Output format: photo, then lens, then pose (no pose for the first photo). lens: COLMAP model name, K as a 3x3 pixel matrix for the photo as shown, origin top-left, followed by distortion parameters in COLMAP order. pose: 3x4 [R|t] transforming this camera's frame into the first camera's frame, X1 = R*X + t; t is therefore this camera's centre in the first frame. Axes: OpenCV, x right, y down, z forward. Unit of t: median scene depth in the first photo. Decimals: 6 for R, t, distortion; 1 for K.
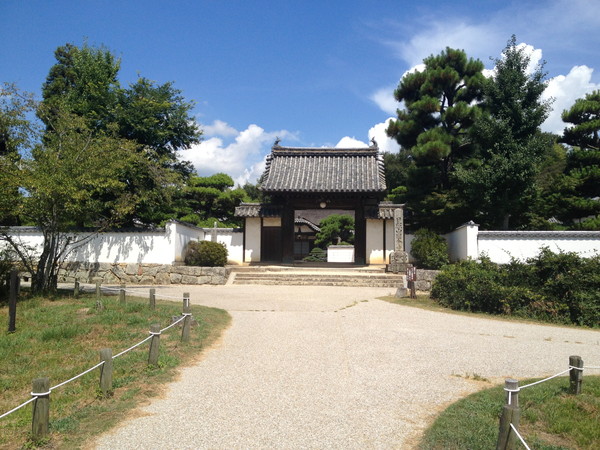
lens RADIAL K [[547.9, 0, 300.0], [0, 547.9, 225.0], [0, 0, 1]] dist [0.081008, -0.001588]
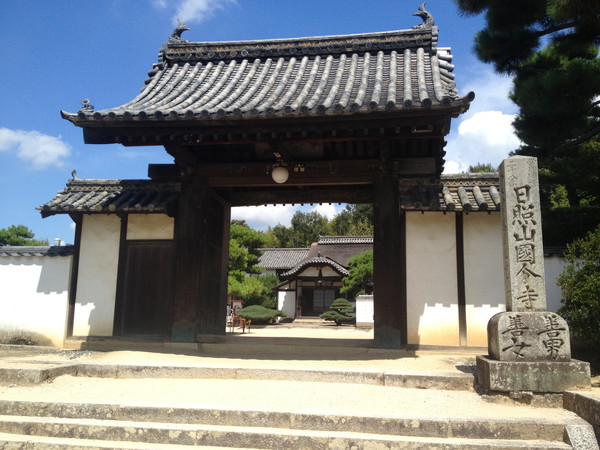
lens RADIAL K [[547.9, 0, 300.0], [0, 547.9, 225.0], [0, 0, 1]] dist [0.081008, -0.001588]
pose [[0.996010, -0.010615, -0.088606, 0.083778], [0.002440, 0.995768, -0.091873, 0.027378], [0.089206, 0.091290, 0.991821, 0.639204]]
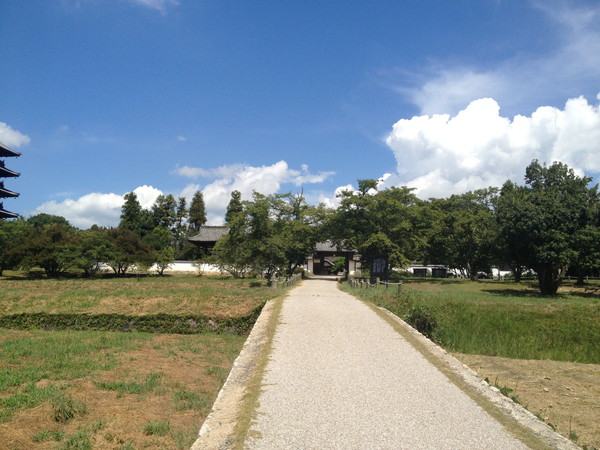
lens RADIAL K [[547.9, 0, 300.0], [0, 547.9, 225.0], [0, 0, 1]] dist [0.081008, -0.001588]
pose [[0.999632, 0.009629, -0.025342, -0.067860], [-0.011286, 0.997750, -0.066093, -0.002792], [0.024648, 0.066355, 0.997492, -1.825848]]
